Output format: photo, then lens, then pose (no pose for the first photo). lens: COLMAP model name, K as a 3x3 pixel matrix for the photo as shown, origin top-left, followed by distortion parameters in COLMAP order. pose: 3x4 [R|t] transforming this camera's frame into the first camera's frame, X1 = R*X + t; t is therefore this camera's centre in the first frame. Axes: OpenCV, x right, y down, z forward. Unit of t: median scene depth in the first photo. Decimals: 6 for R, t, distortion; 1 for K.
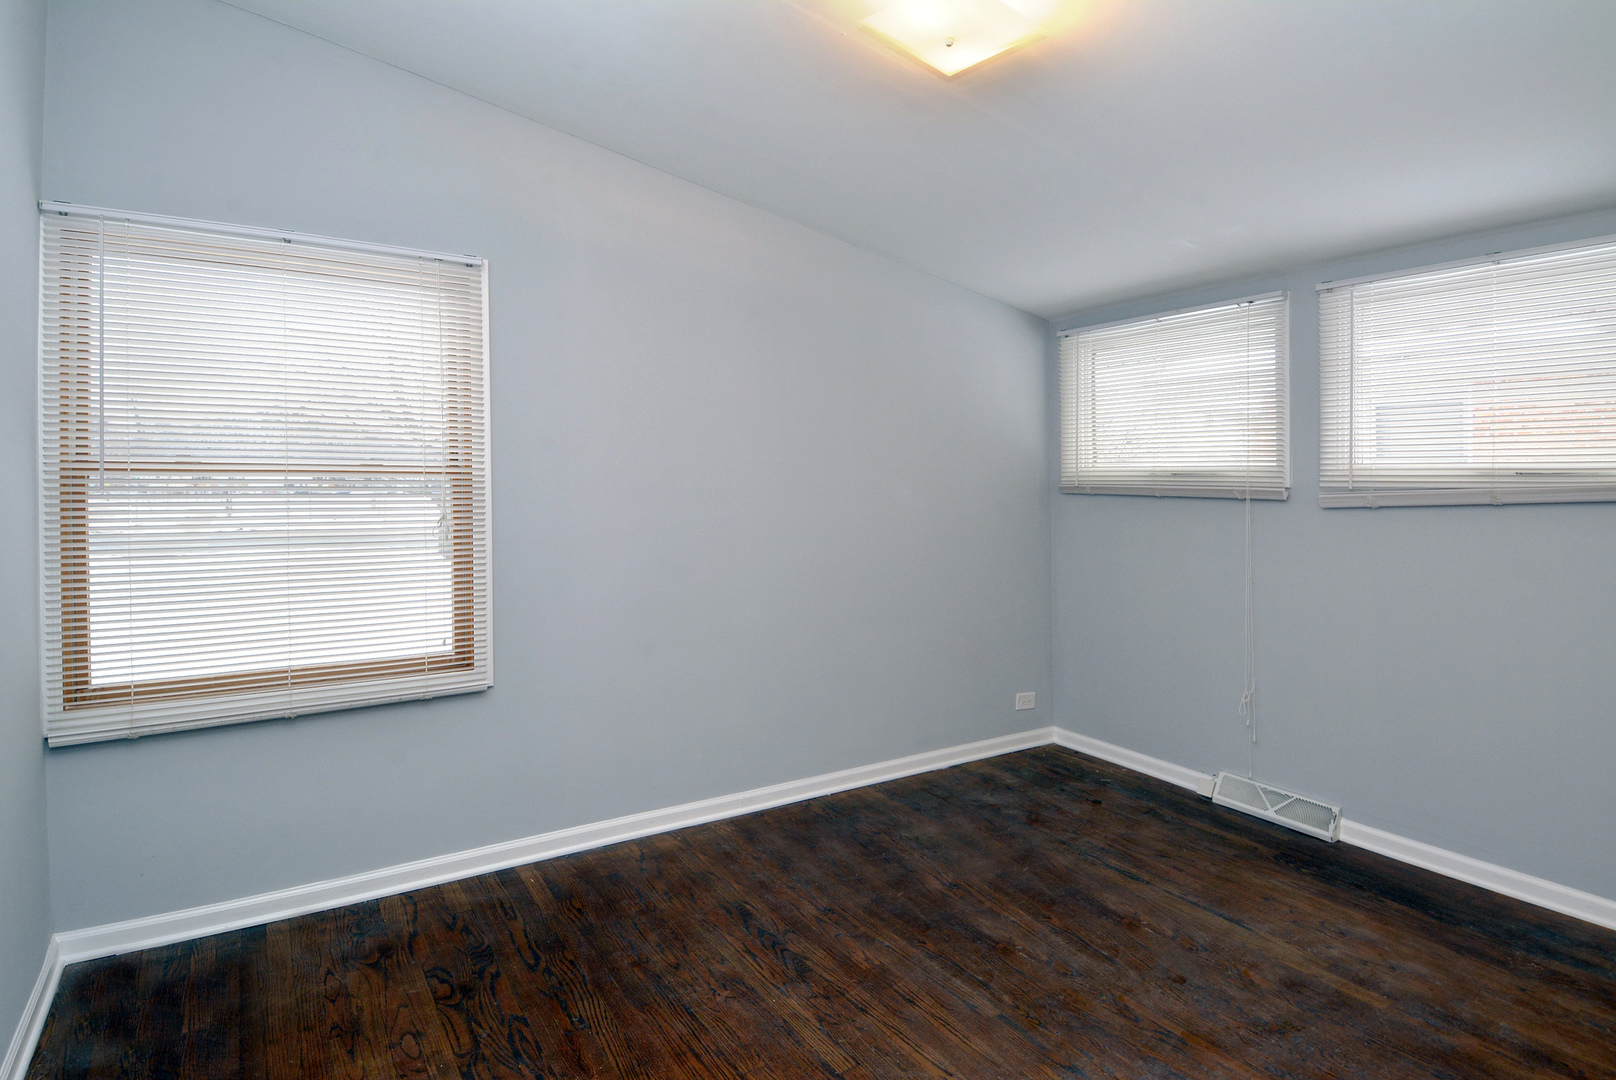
lens RADIAL K [[867.2, 0, 800.6], [0, 867.2, 537.2], [0, 0, 1]] dist [0.020654, -0.033623]
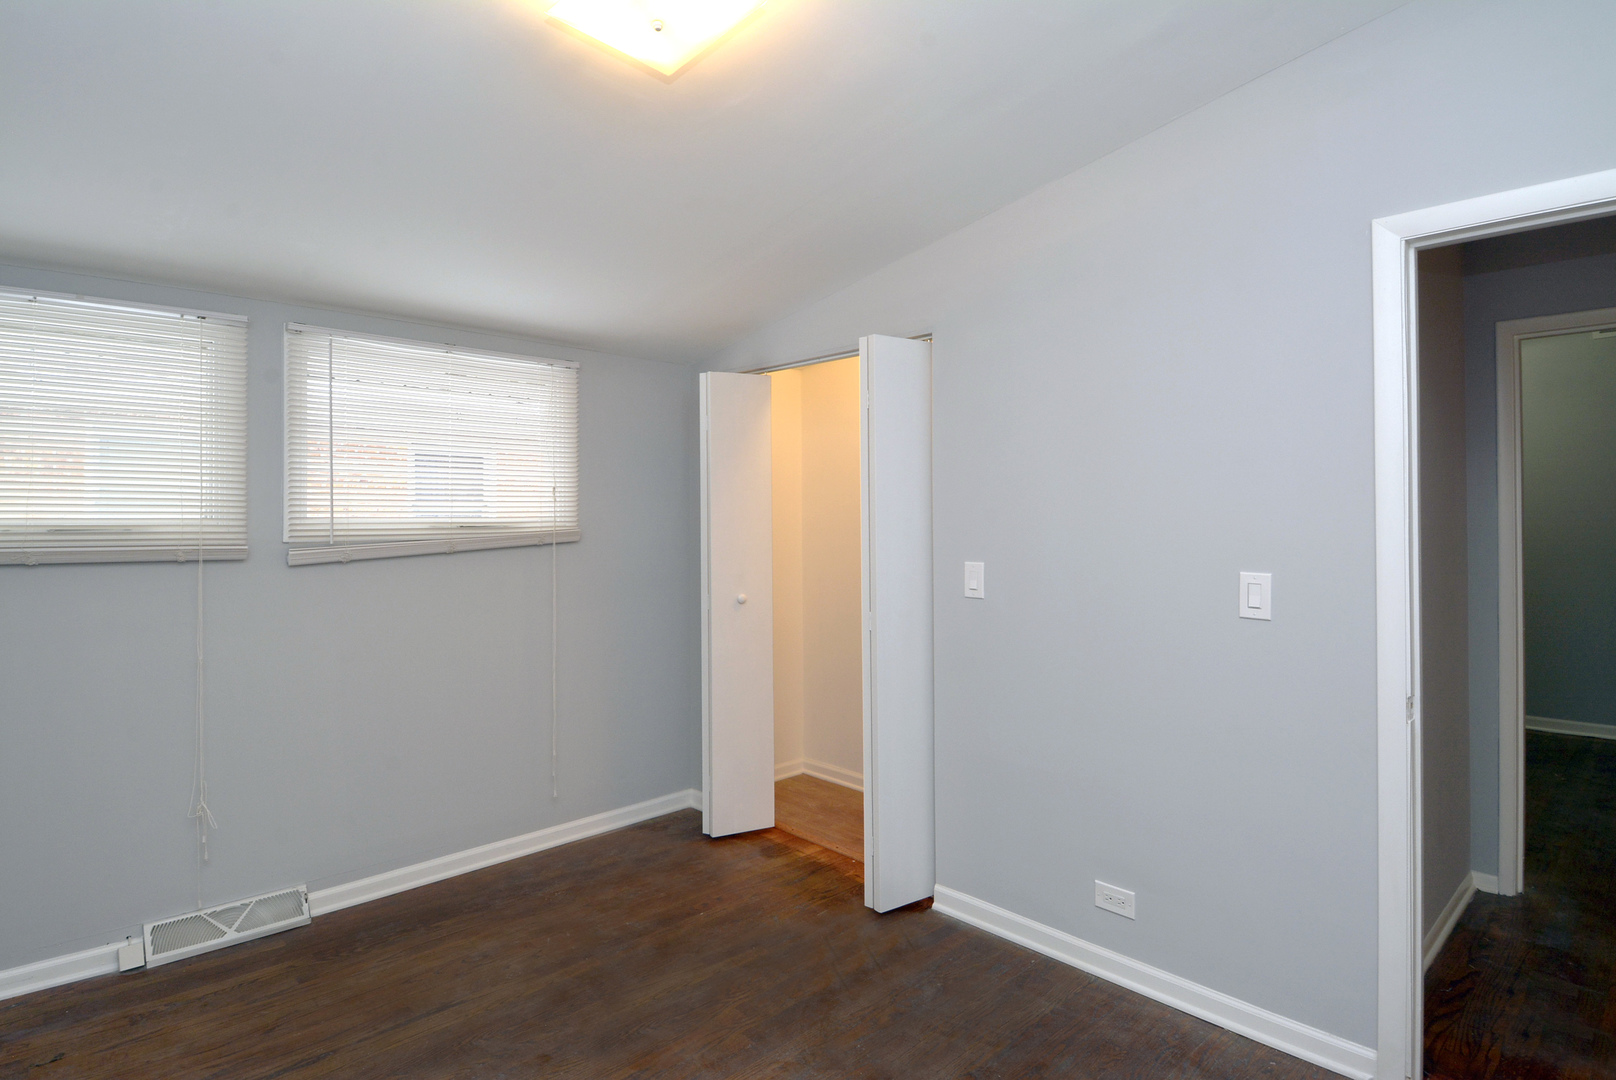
lens RADIAL K [[867.2, 0, 800.6], [0, 867.2, 537.2], [0, 0, 1]] dist [0.020654, -0.033623]
pose [[-0.208587, -0.017054, 0.977855, -0.413356], [0.075911, 0.996549, 0.033573, -0.053550], [-0.975053, 0.081233, -0.206572, 0.667887]]
